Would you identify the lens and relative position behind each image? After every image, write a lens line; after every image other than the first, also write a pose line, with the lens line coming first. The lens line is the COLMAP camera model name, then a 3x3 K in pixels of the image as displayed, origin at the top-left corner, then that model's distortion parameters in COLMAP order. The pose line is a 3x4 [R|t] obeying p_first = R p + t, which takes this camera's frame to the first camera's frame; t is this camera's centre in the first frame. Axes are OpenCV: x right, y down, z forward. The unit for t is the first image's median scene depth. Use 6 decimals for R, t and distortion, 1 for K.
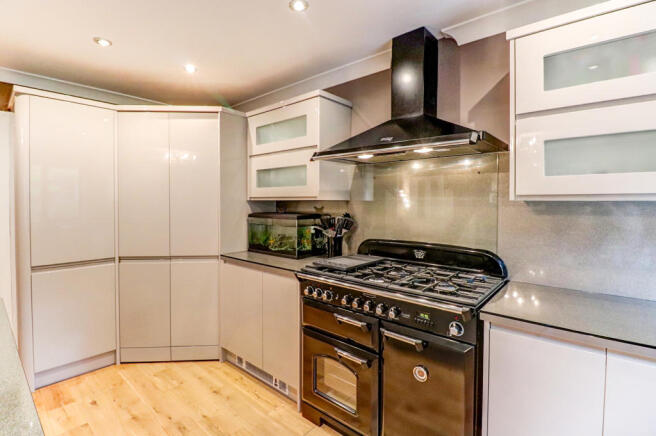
lens RADIAL K [[318.7, 0, 322.8], [0, 318.7, 205.3], [0, 0, 1]] dist [-0.005711, -0.000820]
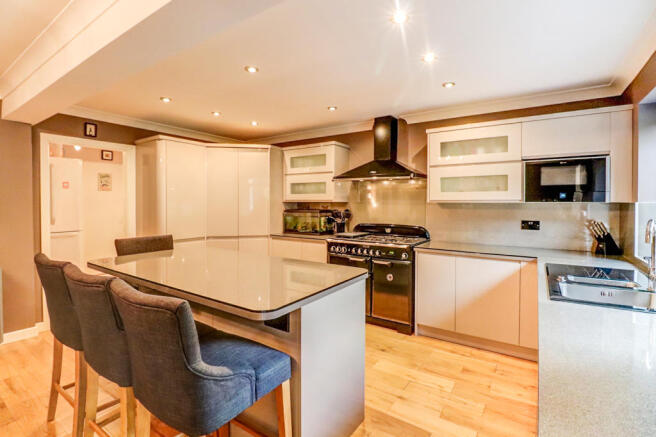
lens RADIAL K [[318.7, 0, 318.2], [0, 318.7, 207.3], [0, 0, 1]] dist [-0.005711, -0.000820]
pose [[0.994836, -0.000246, 0.101499, -0.279157], [-0.000100, 0.999994, 0.003403, 0.008285], [-0.101499, -0.003396, 0.994830, -0.779618]]
